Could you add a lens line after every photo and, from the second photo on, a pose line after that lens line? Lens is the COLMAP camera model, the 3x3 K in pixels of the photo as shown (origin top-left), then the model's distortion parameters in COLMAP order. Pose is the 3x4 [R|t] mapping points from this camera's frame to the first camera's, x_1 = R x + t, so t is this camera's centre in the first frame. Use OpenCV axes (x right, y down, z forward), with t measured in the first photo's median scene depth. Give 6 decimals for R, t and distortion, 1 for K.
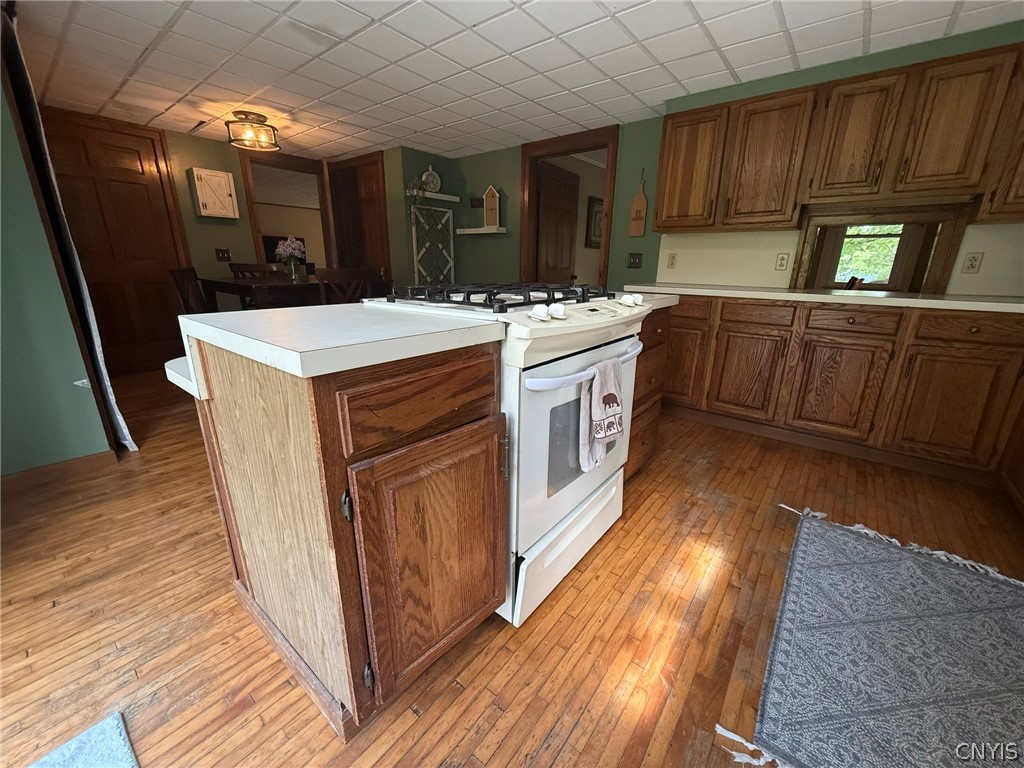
lens RADIAL K [[408.3, 0, 515.2], [0, 408.3, 384.3], [0, 0, 1]] dist [0.000085, 0.000317]
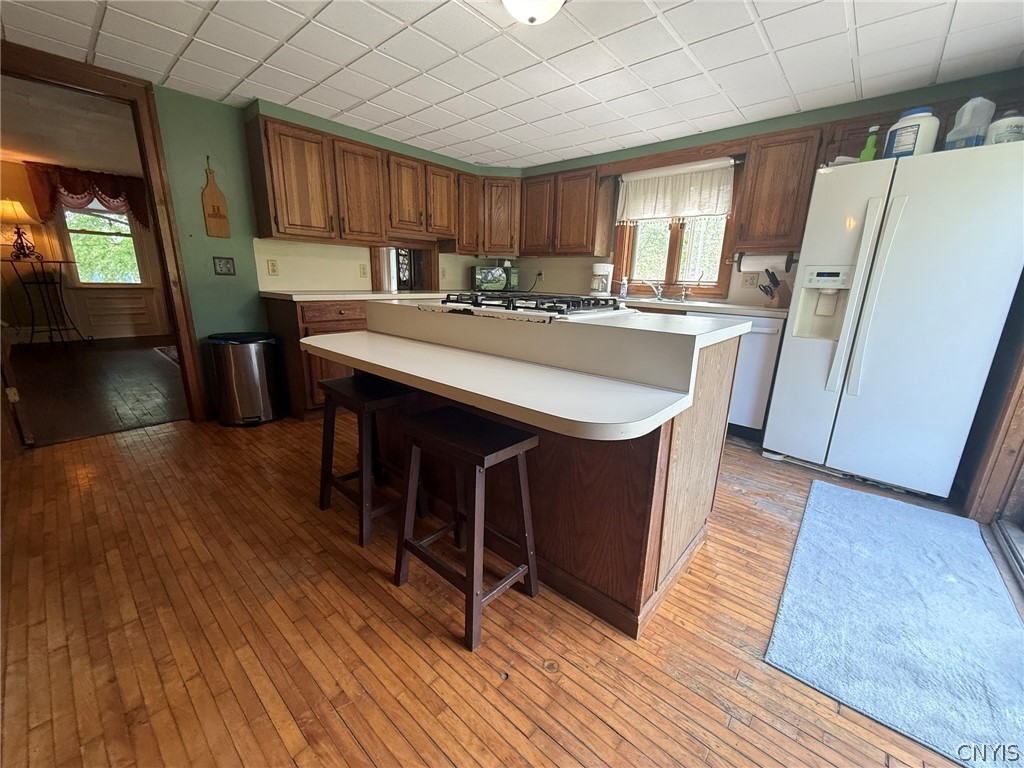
lens RADIAL K [[408.3, 0, 515.2], [0, 408.3, 384.3], [0, 0, 1]] dist [0.000085, 0.000317]
pose [[0.042148, -0.263019, 0.963870, -1.710515], [0.261602, 0.933975, 0.243422, -0.385938], [-0.964255, 0.241891, 0.108171, 1.215437]]
